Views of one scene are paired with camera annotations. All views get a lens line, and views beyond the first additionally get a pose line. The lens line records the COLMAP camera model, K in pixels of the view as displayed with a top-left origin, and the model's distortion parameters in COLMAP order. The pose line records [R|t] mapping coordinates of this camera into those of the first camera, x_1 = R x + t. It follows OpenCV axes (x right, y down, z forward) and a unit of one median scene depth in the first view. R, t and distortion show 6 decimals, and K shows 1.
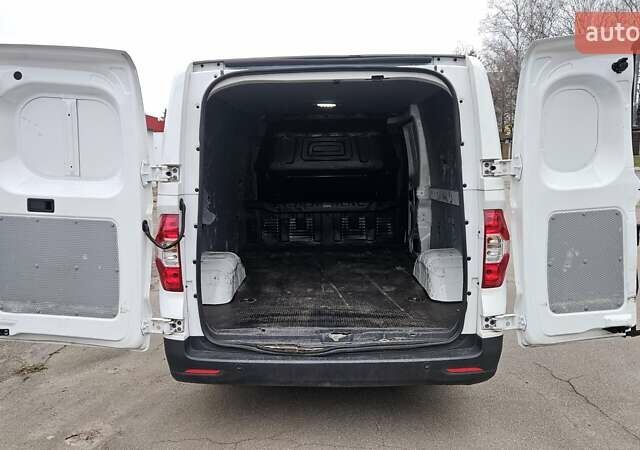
lens RADIAL K [[533.7, 0, 320.0], [0, 533.7, 225.0], [0, 0, 1]] dist [0.043996, -0.004056]
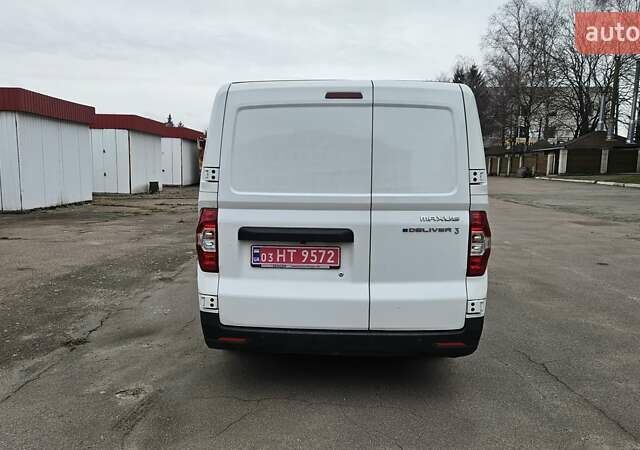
lens RADIAL K [[527.4, 0, 317.4], [0, 527.4, 227.9], [0, 0, 1]] dist [0.046701, -0.001089]
pose [[0.999650, 0.026191, -0.003643, -0.030606], [-0.026227, 0.999603, -0.010292, 0.030202], [0.003372, 0.010384, 0.999940, -0.185691]]
